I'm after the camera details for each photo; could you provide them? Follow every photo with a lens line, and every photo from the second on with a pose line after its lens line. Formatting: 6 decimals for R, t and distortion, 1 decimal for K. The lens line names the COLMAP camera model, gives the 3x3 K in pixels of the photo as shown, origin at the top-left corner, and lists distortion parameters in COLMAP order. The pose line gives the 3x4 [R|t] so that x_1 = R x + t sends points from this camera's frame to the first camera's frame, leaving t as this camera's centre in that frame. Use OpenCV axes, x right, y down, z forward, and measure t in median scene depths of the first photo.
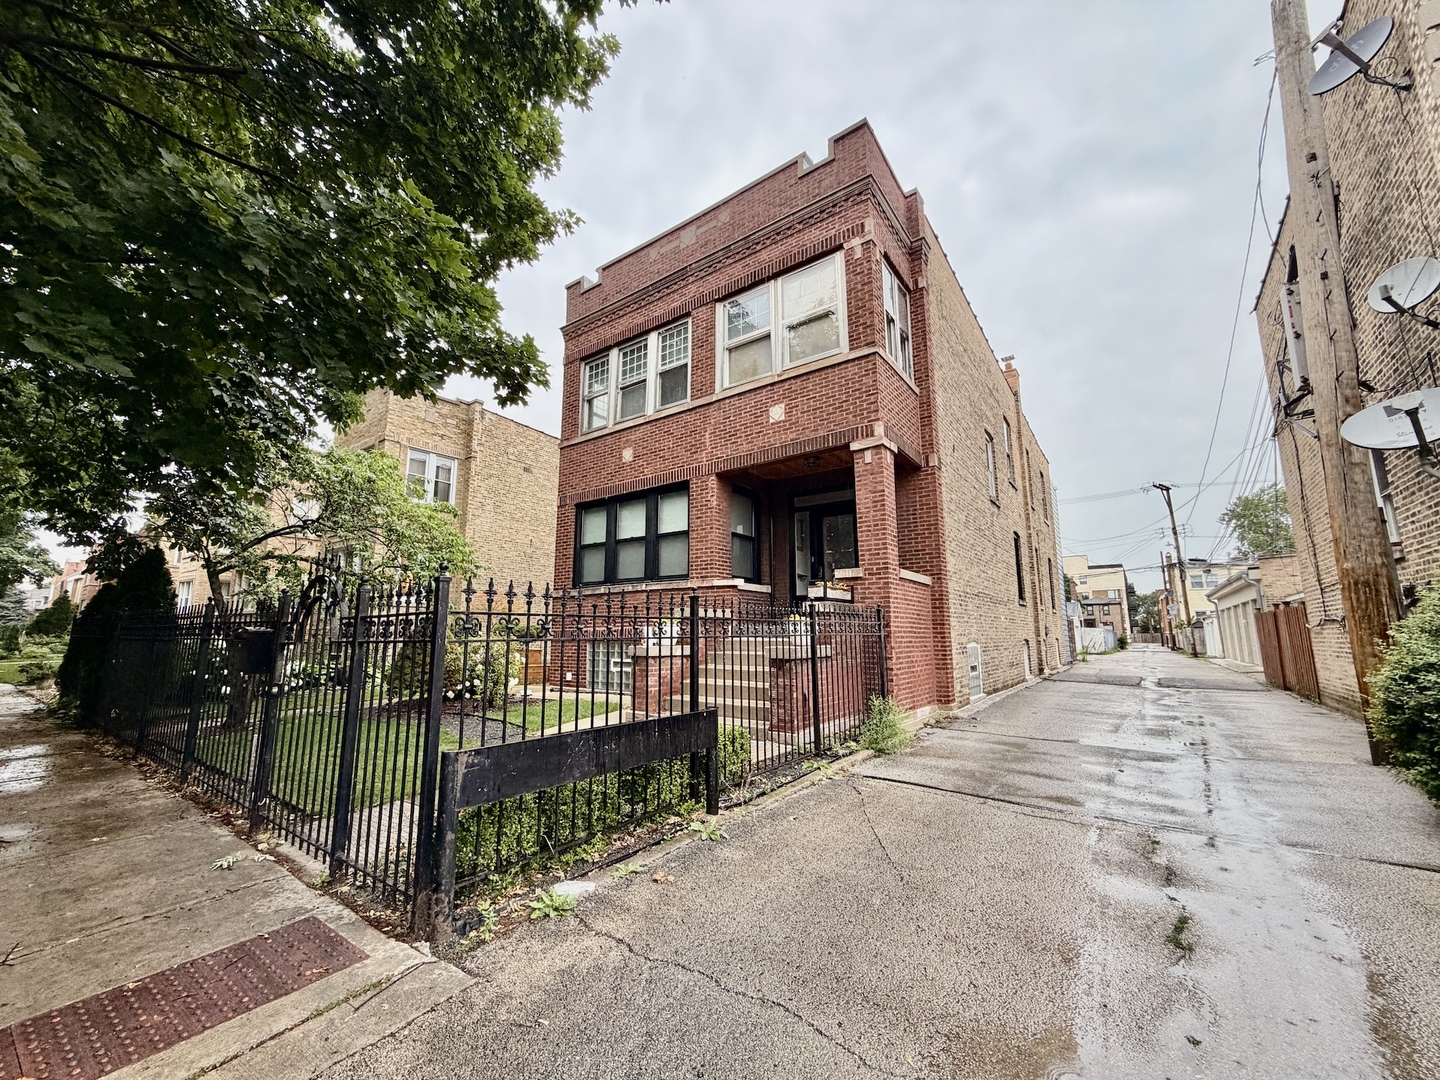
lens RADIAL K [[572.5, 0, 717.0], [0, 572.5, 539.6], [0, 0, 1]] dist [0.001040, 0.000100]
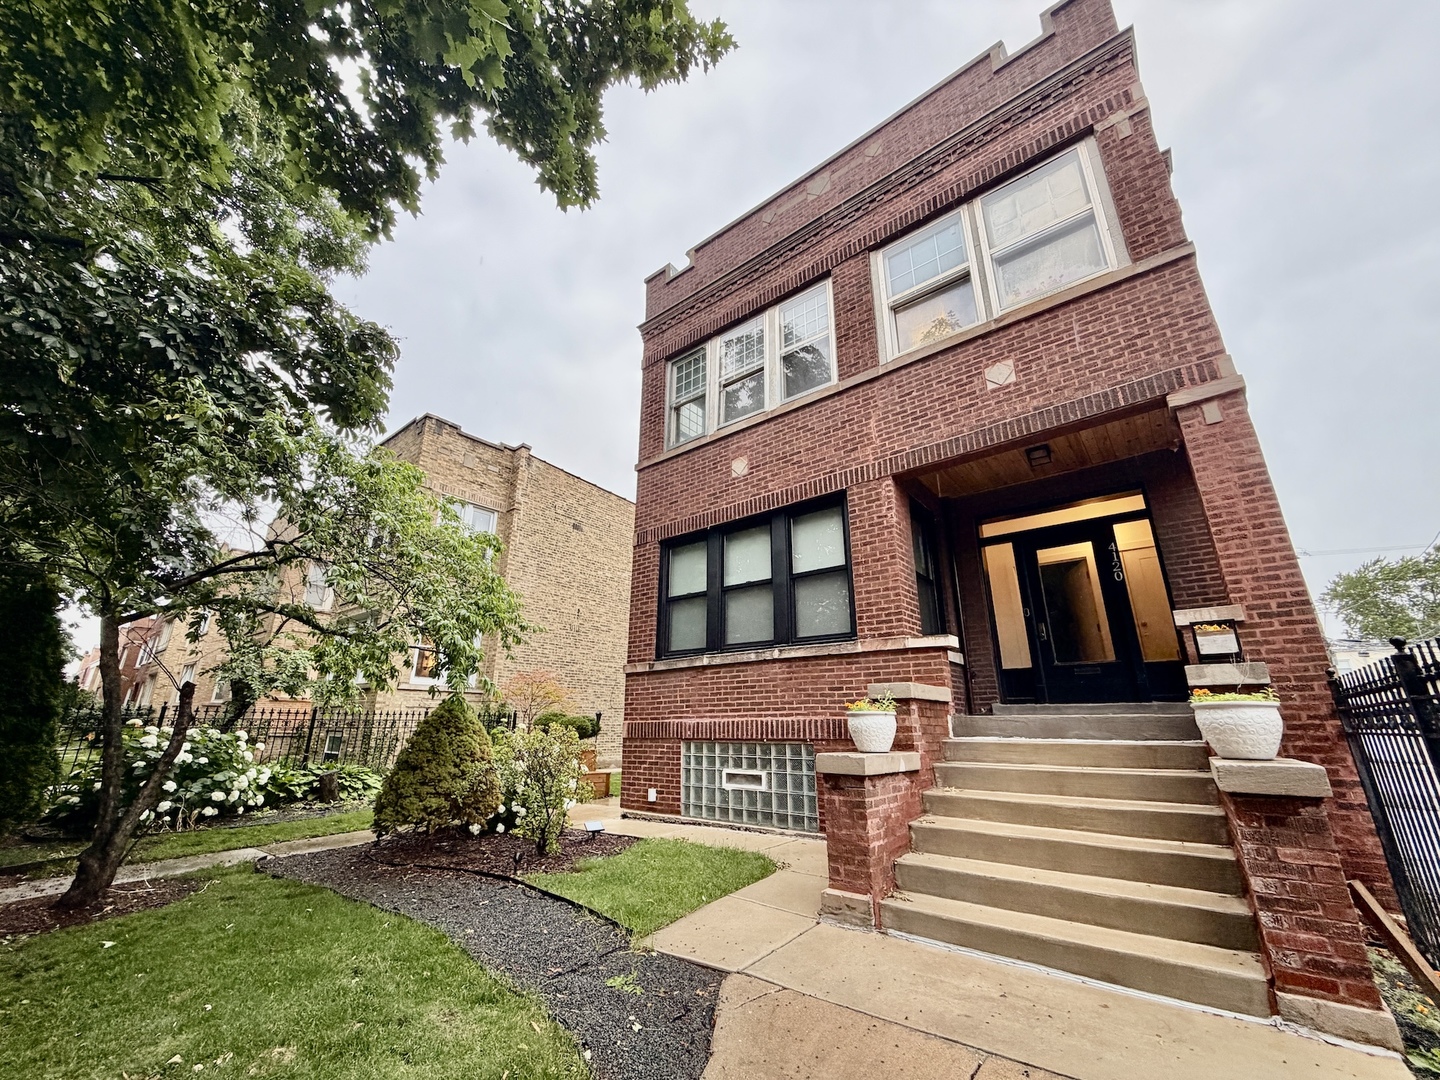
lens RADIAL K [[572.5, 0, 717.2], [0, 572.5, 539.7], [0, 0, 1]] dist [0.001040, 0.000100]
pose [[0.998943, -0.008982, -0.045088, -0.156548], [0.001935, 0.988077, -0.153948, 0.051903], [0.045934, 0.153697, 0.987050, 0.319117]]
